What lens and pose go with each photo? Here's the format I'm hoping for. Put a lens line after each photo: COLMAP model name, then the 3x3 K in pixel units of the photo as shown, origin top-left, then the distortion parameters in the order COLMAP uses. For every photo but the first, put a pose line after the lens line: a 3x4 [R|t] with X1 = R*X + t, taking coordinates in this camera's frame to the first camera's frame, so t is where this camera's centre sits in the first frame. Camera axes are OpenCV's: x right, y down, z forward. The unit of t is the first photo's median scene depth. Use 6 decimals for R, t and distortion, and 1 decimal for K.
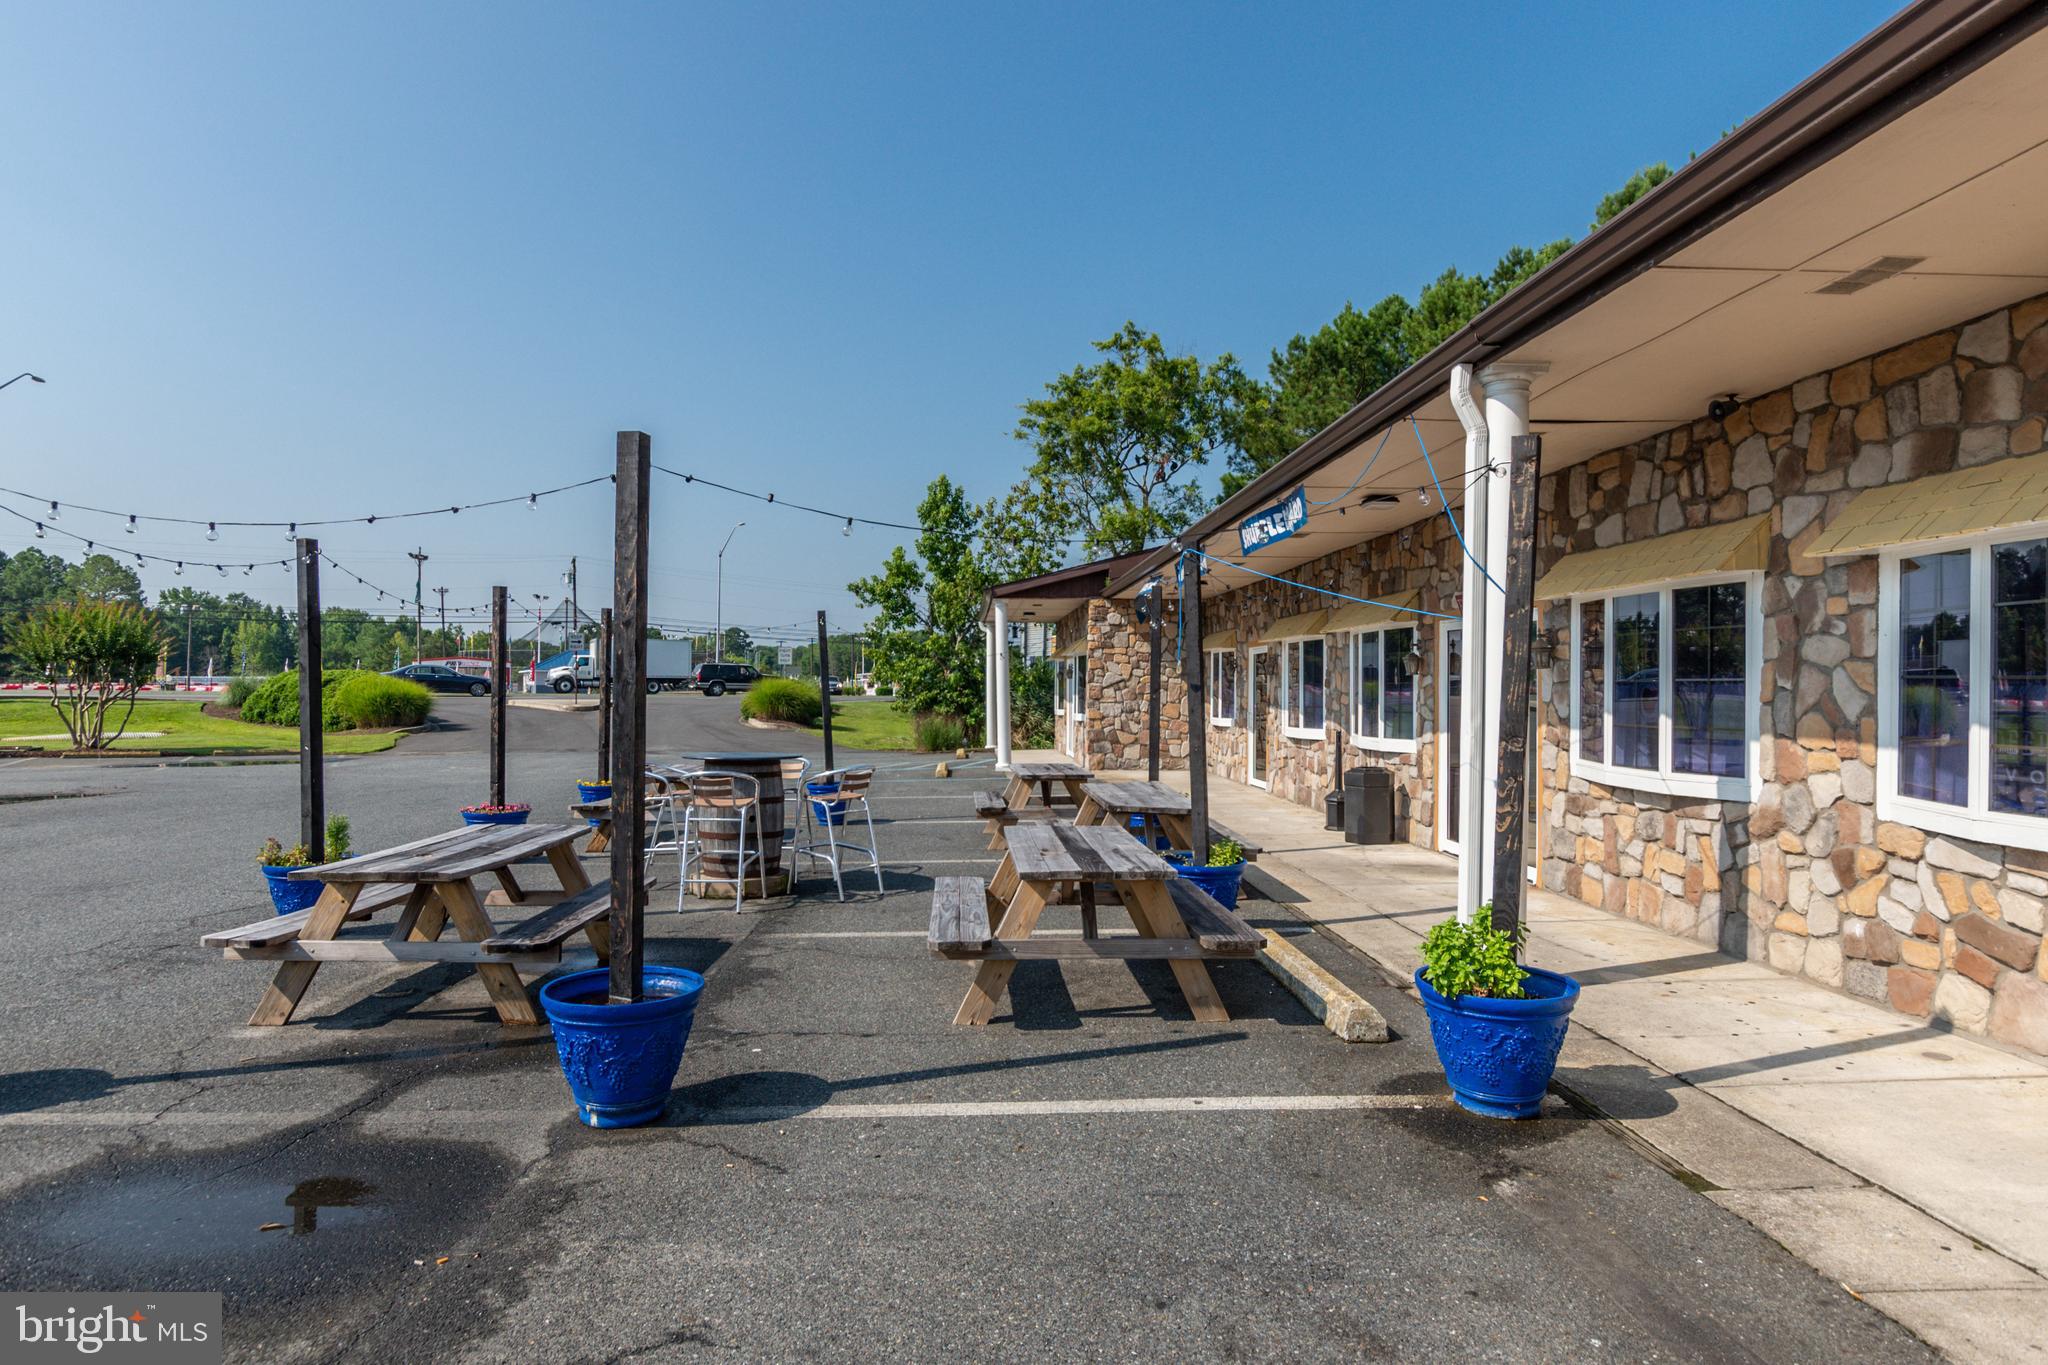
lens RADIAL K [[1152.1, 0, 1017.3], [0, 1152.1, 687.2], [0, 0, 1]] dist [-0.000918, -0.001251]
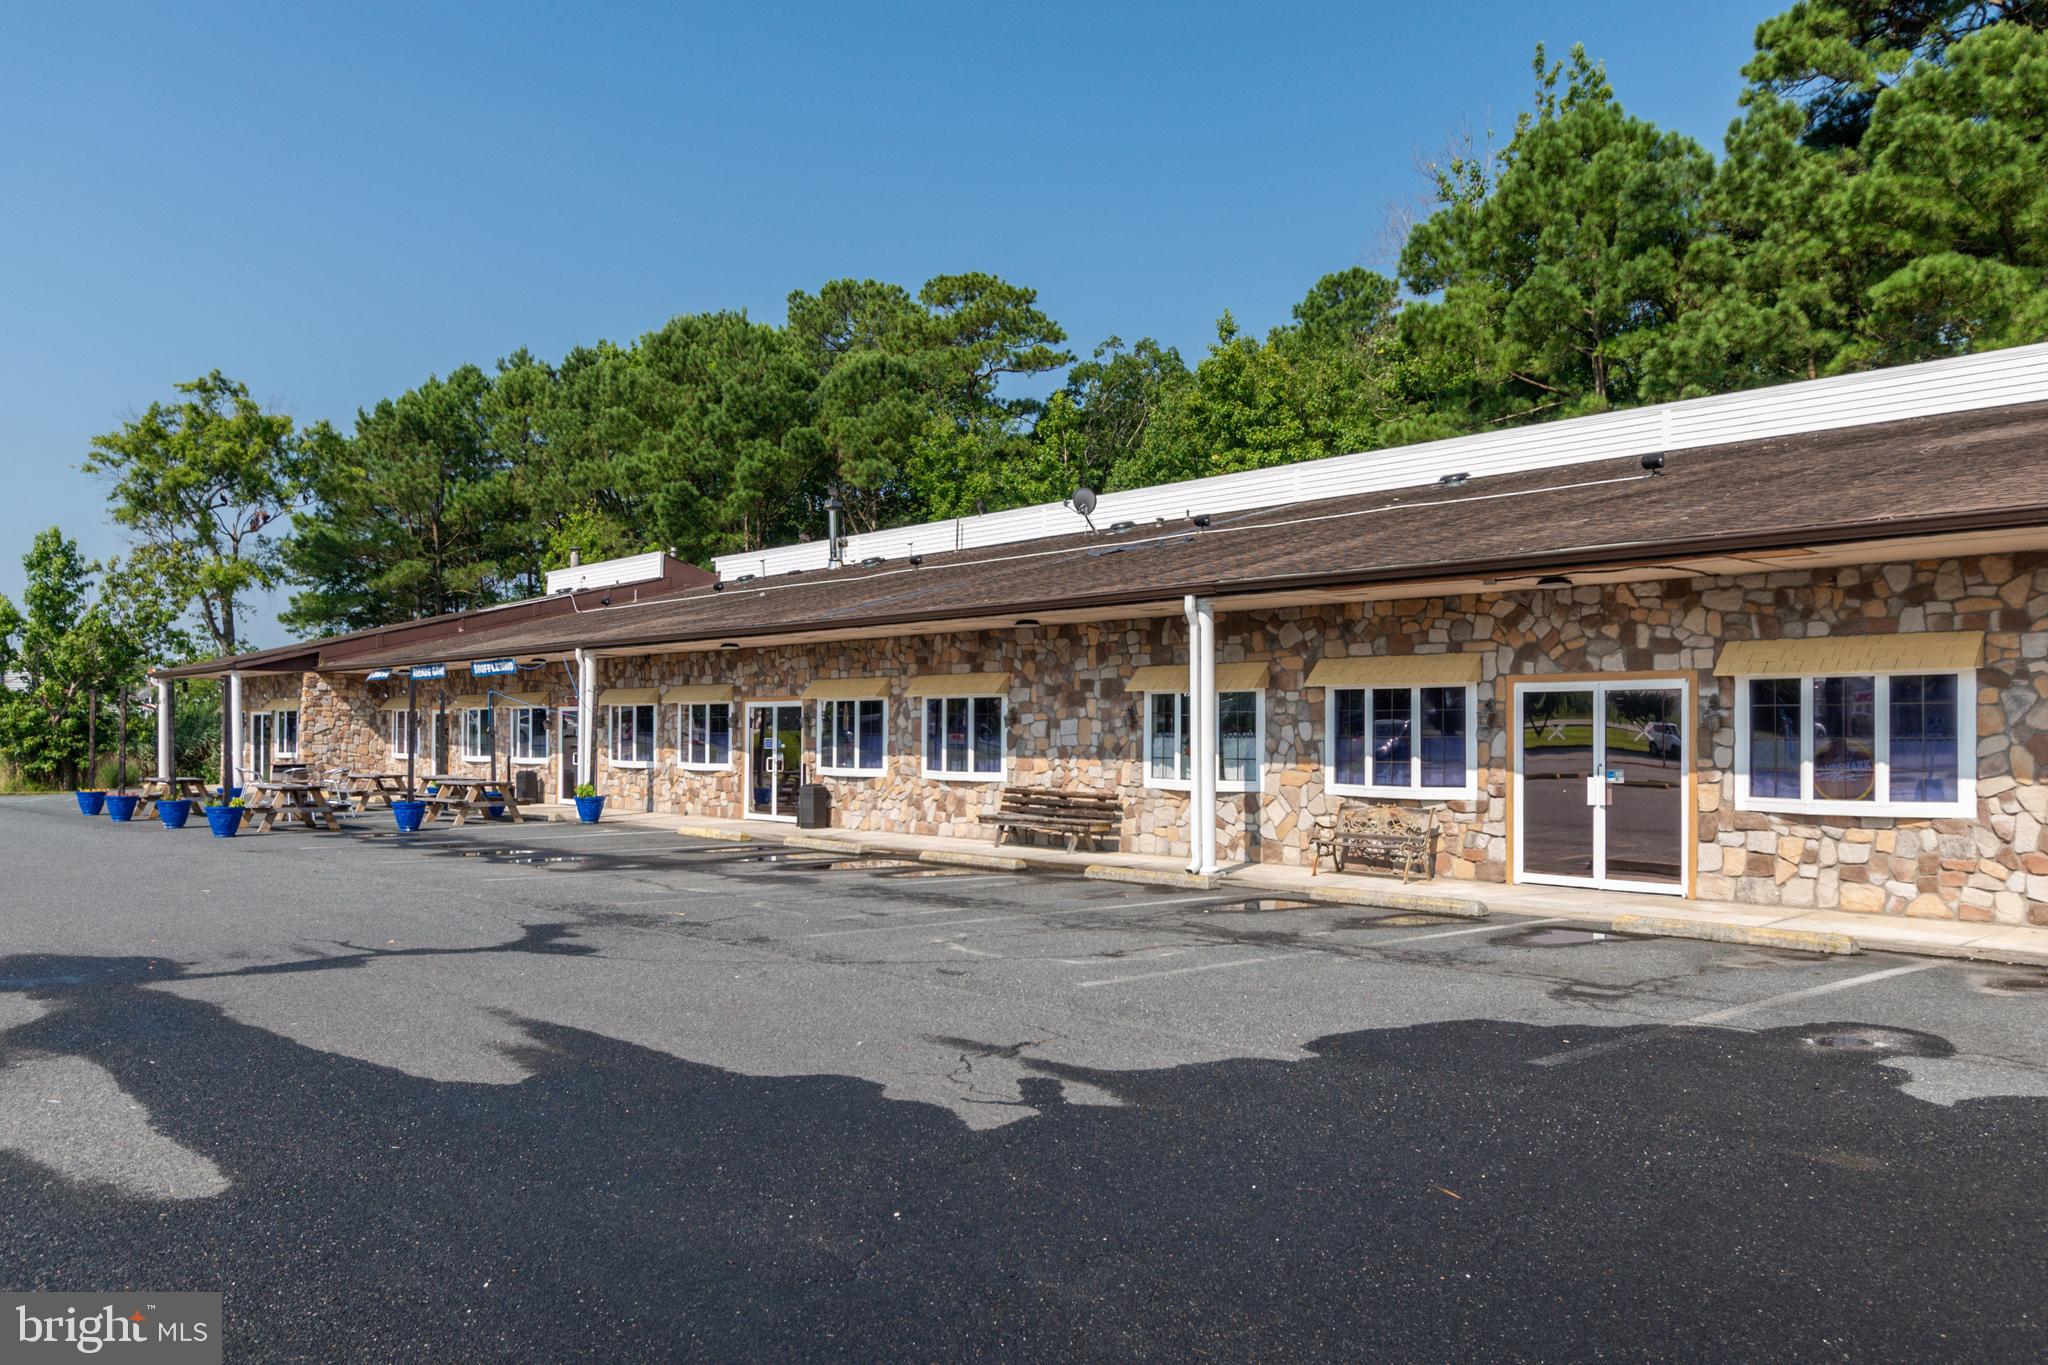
lens RADIAL K [[1525.6, 0, 983.2], [0, 1525.6, 722.1], [0, 0, 1]] dist [-0.003895, -0.004250]
pose [[0.782463, 0.003323, 0.622689, -1.210723], [-0.000432, 0.999988, -0.004793, -0.015059], [-0.622697, 0.003482, 0.782455, -2.675354]]
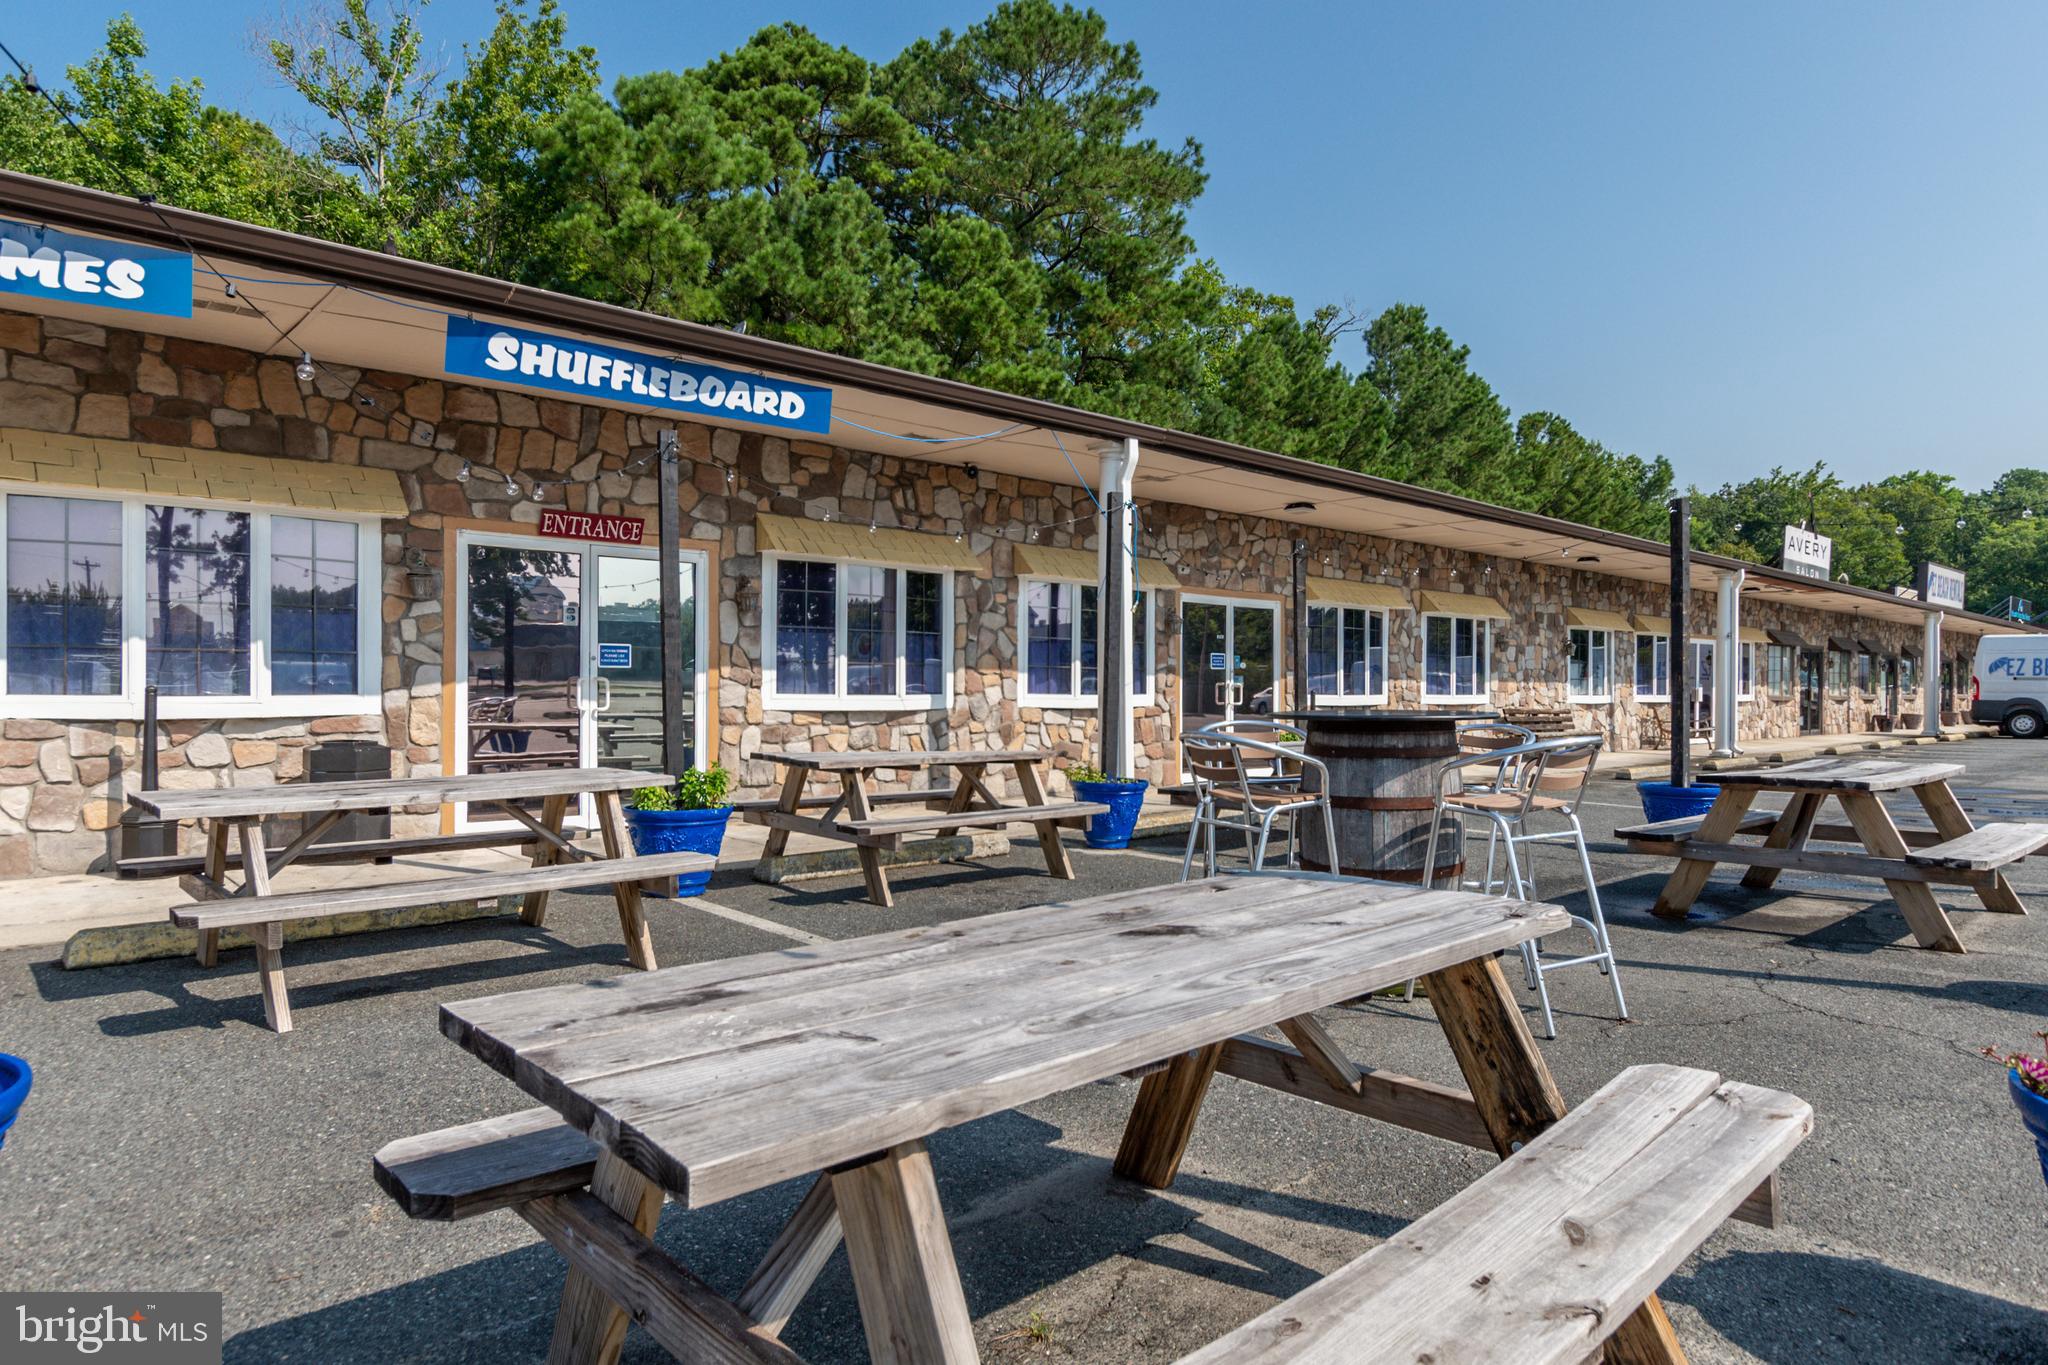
lens RADIAL K [[1196.3, 0, 1027.2], [0, 1196.3, 689.5], [0, 0, 1]] dist [-0.001440, -0.002792]
pose [[-0.642999, -0.007453, 0.765831, -0.607702], [-0.007509, 0.999966, 0.003427, 0.053146], [-0.765830, -0.003547, -0.643033, 1.627260]]
